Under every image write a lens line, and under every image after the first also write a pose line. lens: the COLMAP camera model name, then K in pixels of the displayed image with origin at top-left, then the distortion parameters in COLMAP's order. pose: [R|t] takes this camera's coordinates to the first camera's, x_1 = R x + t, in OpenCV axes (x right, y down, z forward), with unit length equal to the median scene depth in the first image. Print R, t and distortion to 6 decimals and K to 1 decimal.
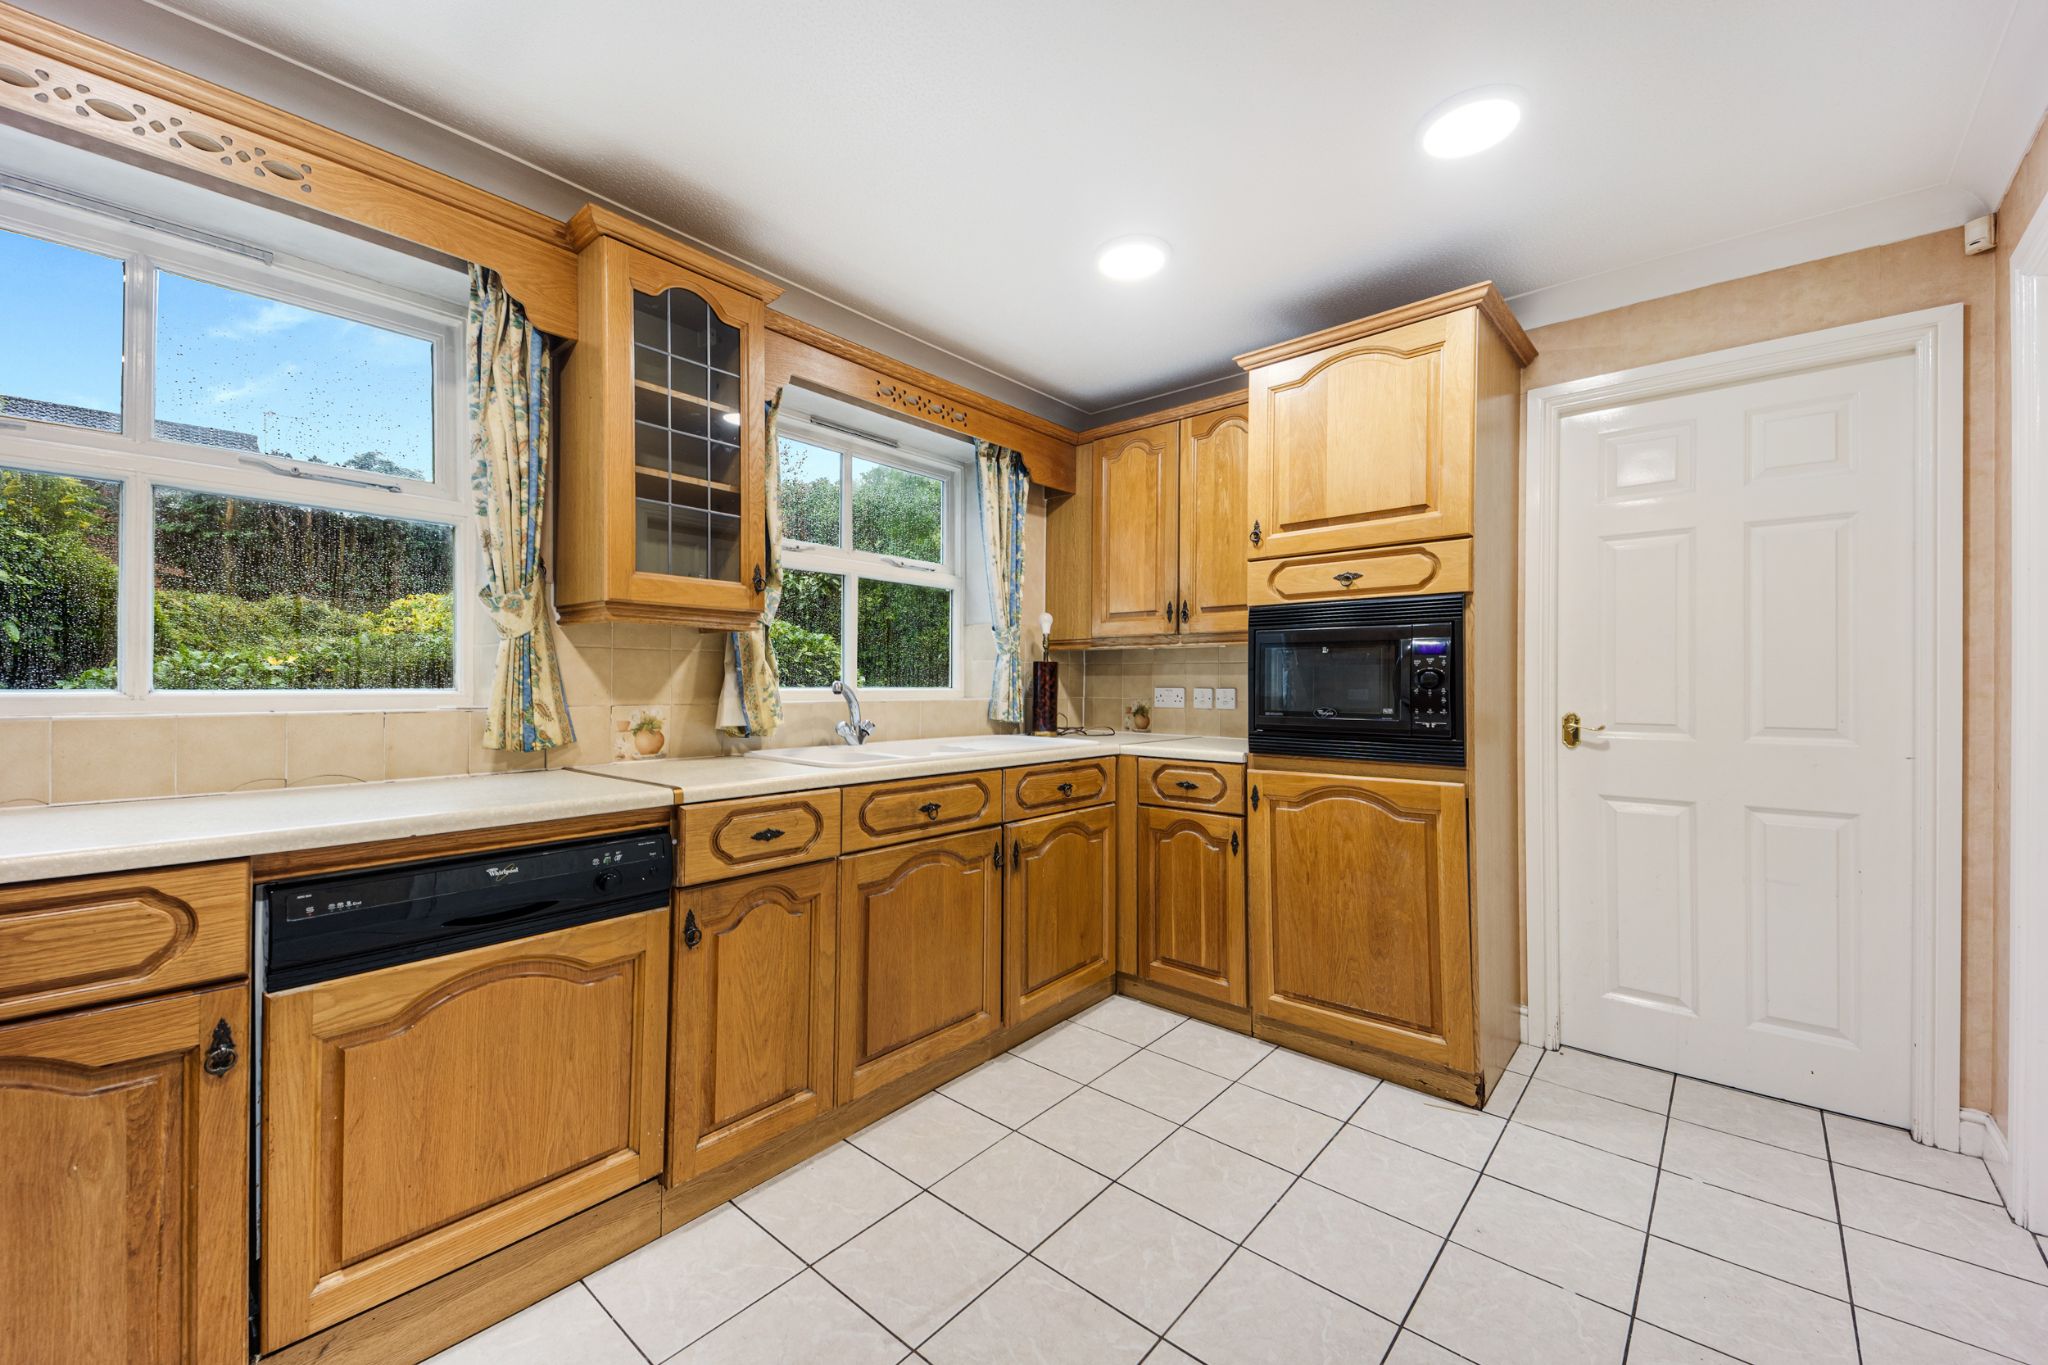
lens RADIAL K [[813.6, 0, 988.2], [0, 813.6, 680.4], [0, 0, 1]] dist [0.027928, -0.000038]
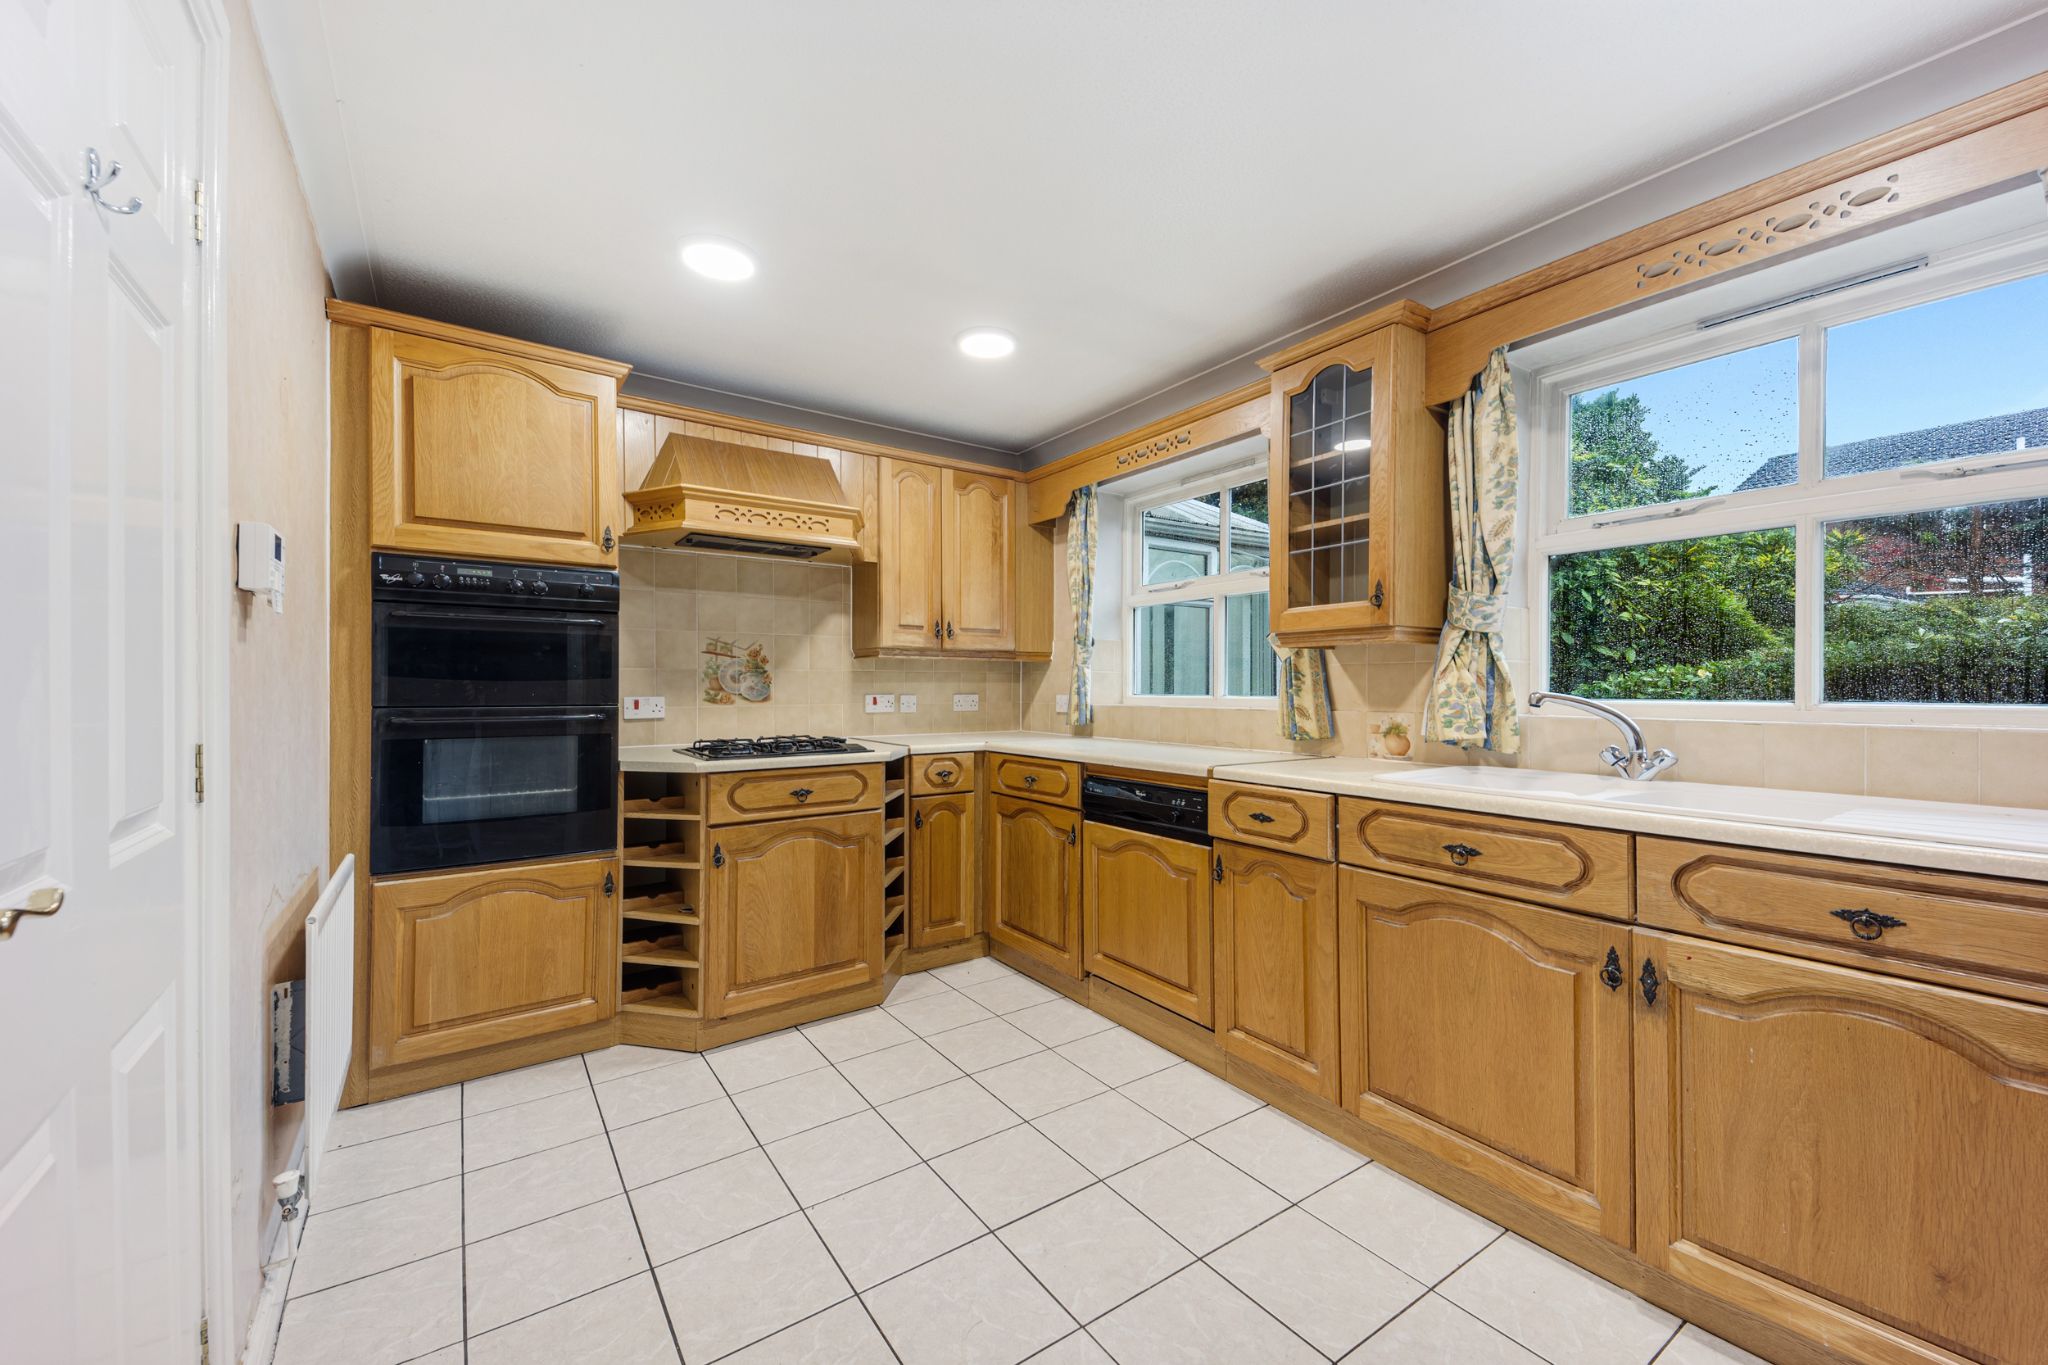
lens RADIAL K [[751.3, 0, 998.0], [0, 751.3, 688.4], [0, 0, 1]] dist [0.023021, -0.012217]
pose [[-0.250804, -0.004322, -0.968028, 0.794222], [0.001479, 0.999987, -0.004848, 0.001392], [0.968037, -0.002648, -0.250794, 0.780018]]
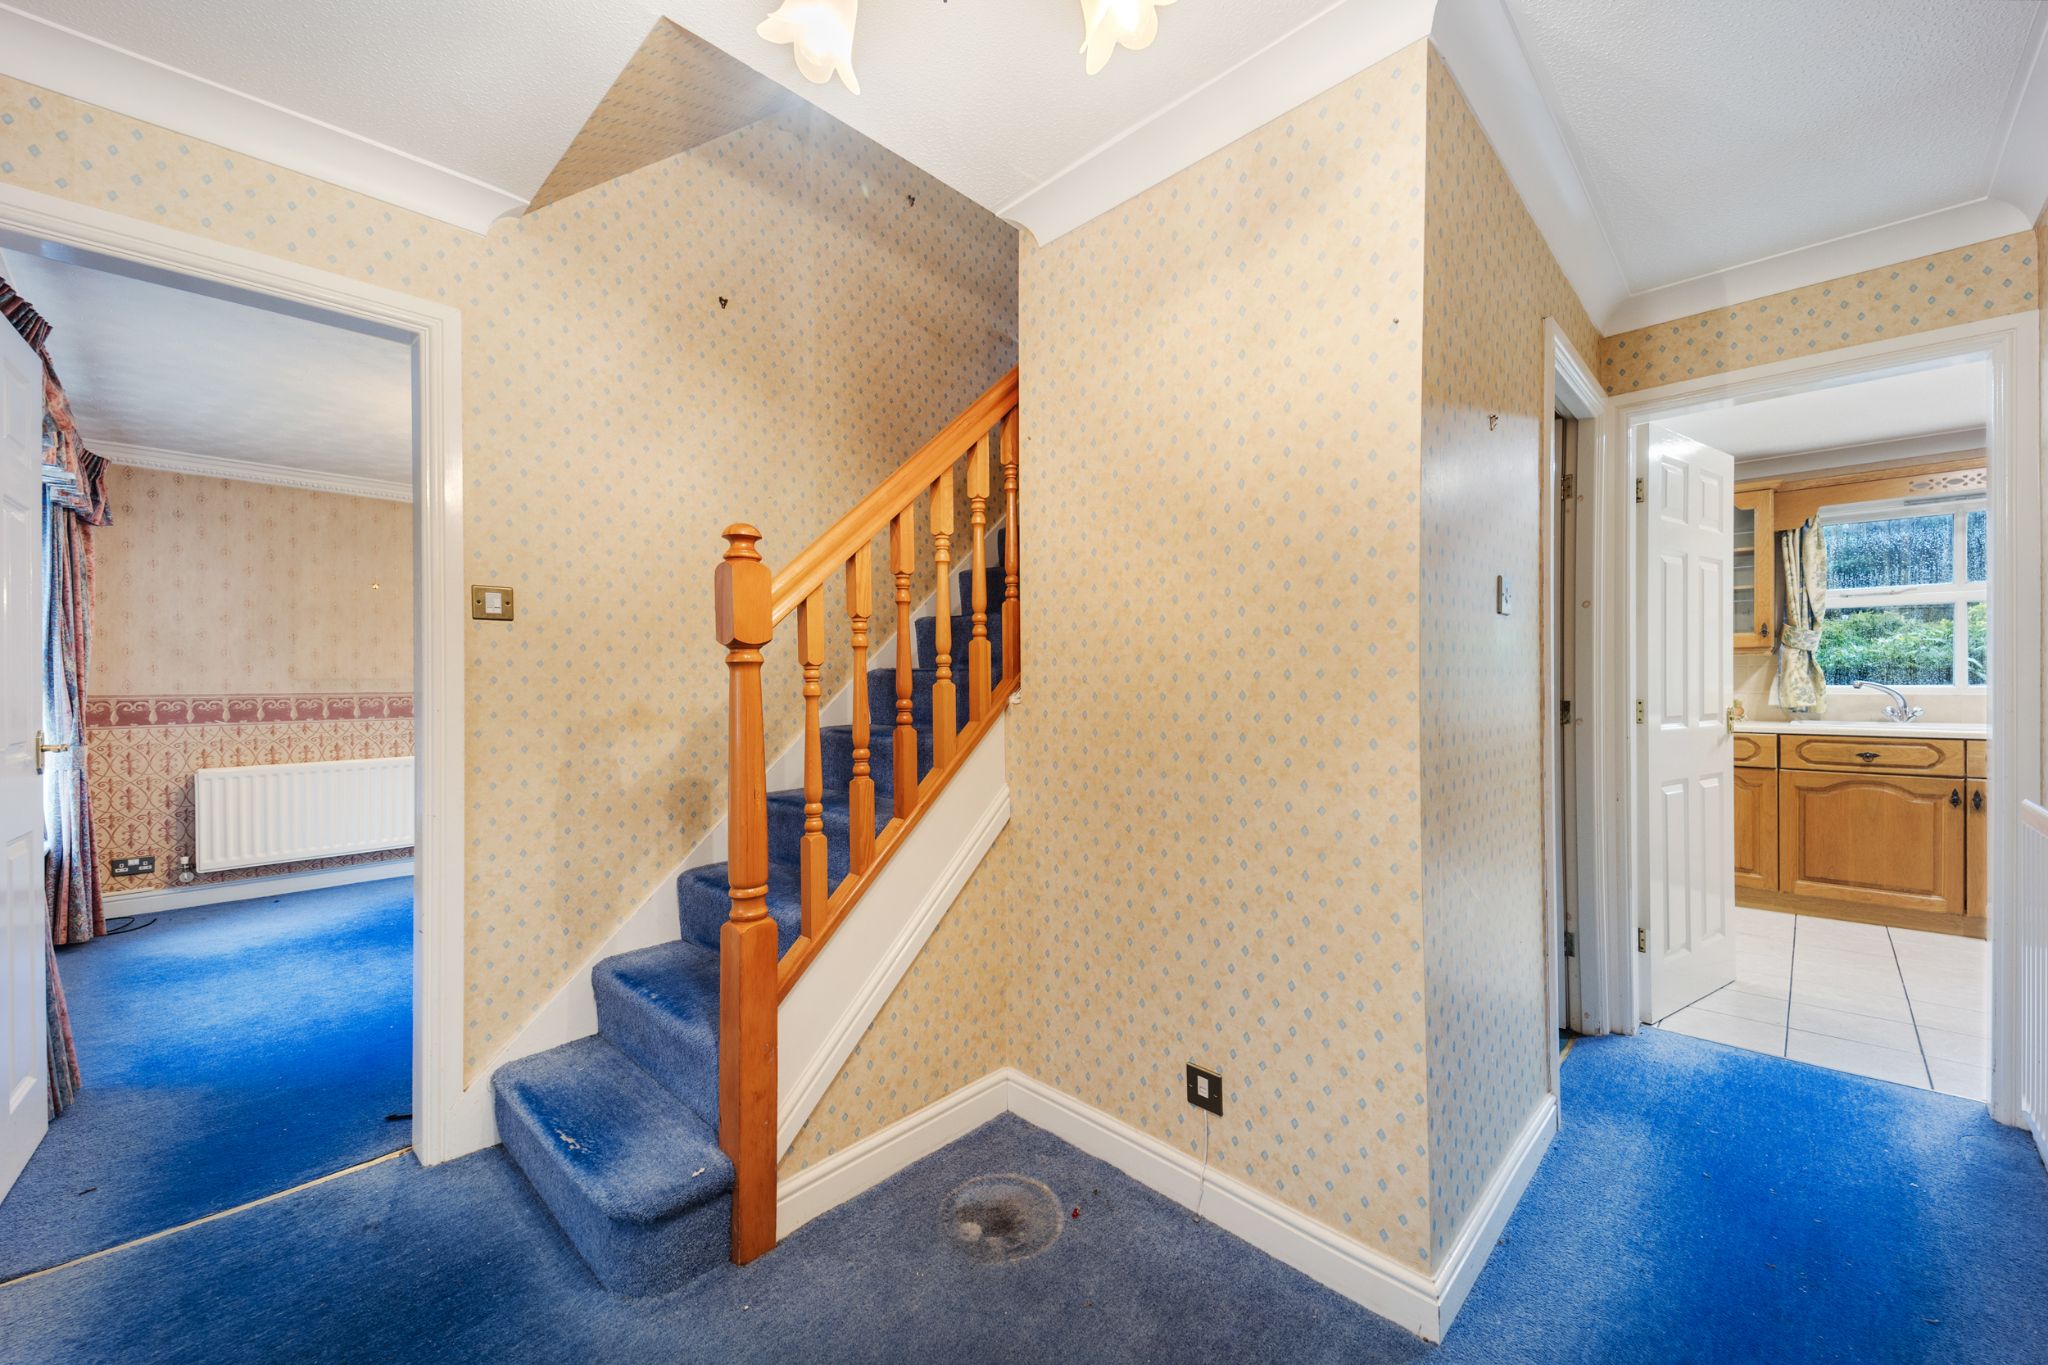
lens RADIAL K [[760.7, 0, 1004.4], [0, 760.7, 684.3], [0, 0, 1]] dist [0.001112, -0.005262]
pose [[-0.057962, 0.000303, -0.998319, 1.689158], [0.003137, 0.999995, 0.000122, 0.002527], [0.998314, -0.003125, -0.057963, -0.750714]]
